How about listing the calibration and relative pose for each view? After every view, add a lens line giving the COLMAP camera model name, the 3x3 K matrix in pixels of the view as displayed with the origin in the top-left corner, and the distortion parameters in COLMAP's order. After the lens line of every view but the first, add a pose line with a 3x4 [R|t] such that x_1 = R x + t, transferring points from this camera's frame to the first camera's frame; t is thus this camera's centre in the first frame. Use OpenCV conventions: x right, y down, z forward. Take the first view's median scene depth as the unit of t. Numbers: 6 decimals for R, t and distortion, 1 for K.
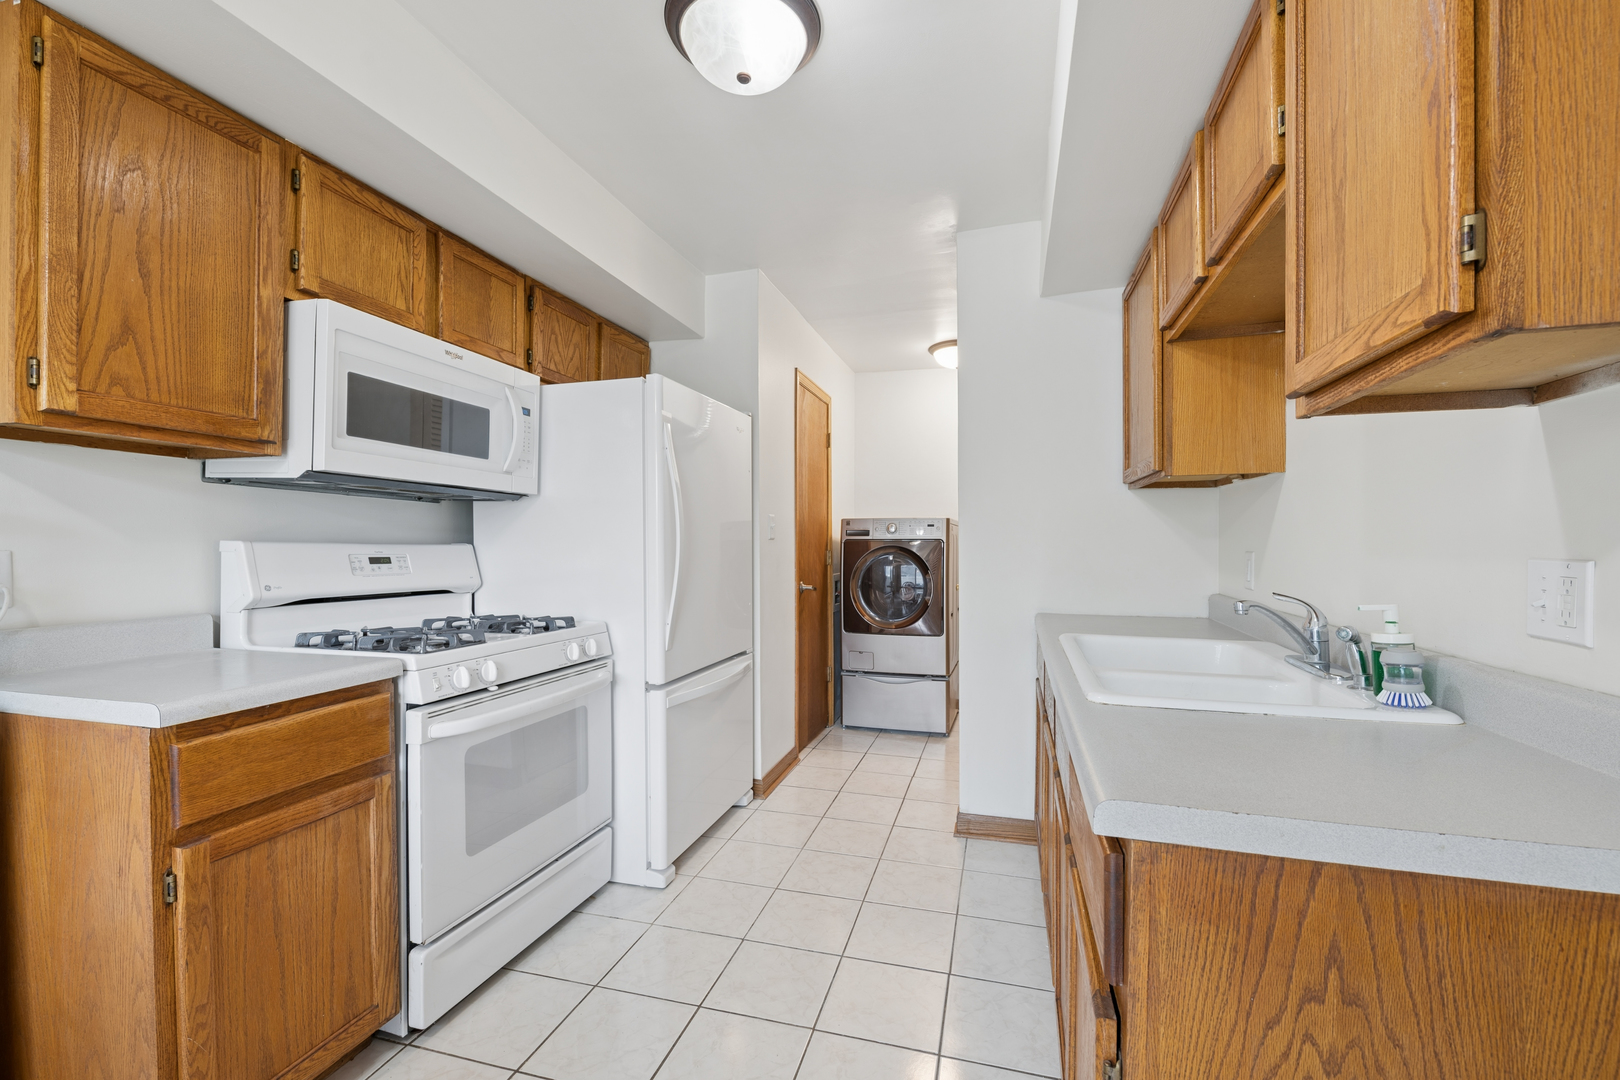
lens RADIAL K [[753.7, 0, 806.9], [0, 753.7, 553.3], [0, 0, 1]] dist [-0.011568, -0.000622]
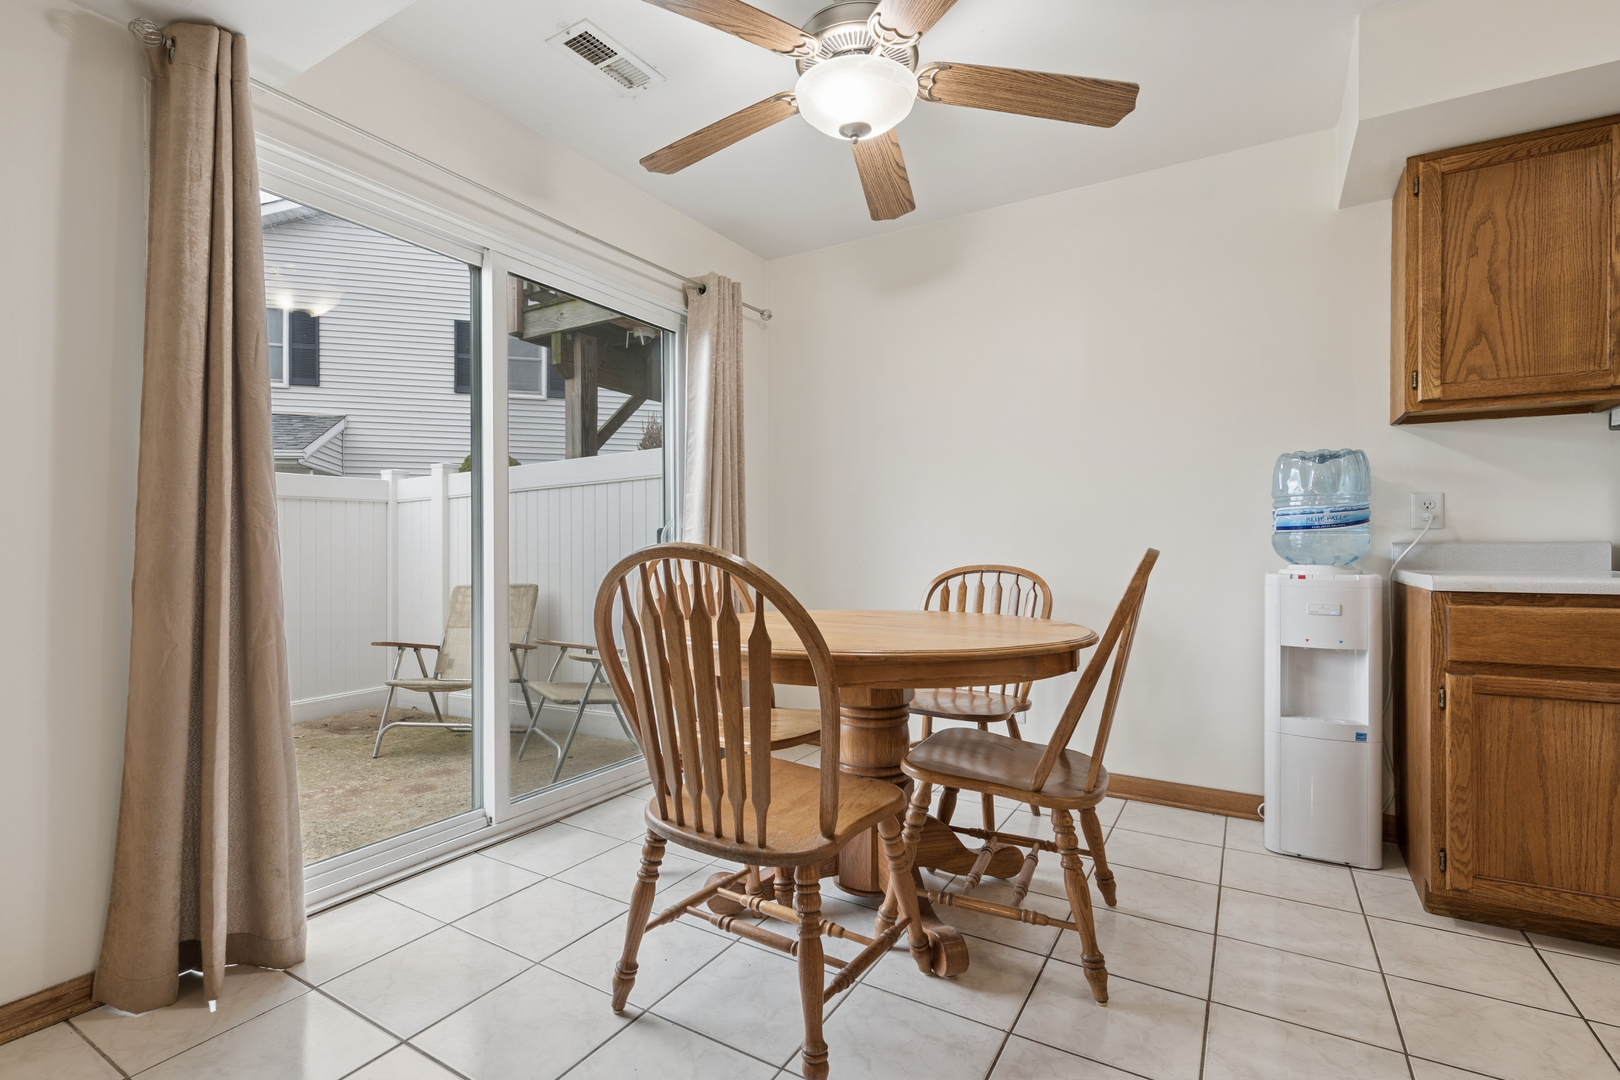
lens RADIAL K [[710.4, 0, 814.5], [0, 710.4, 538.2], [0, 0, 1]] dist [-0.000038, 0.000007]
pose [[-0.266783, -0.008995, -0.963715, 0.788219], [-0.014043, 0.999887, -0.005445, 0.128572], [0.963654, 0.012080, -0.266879, 0.123273]]
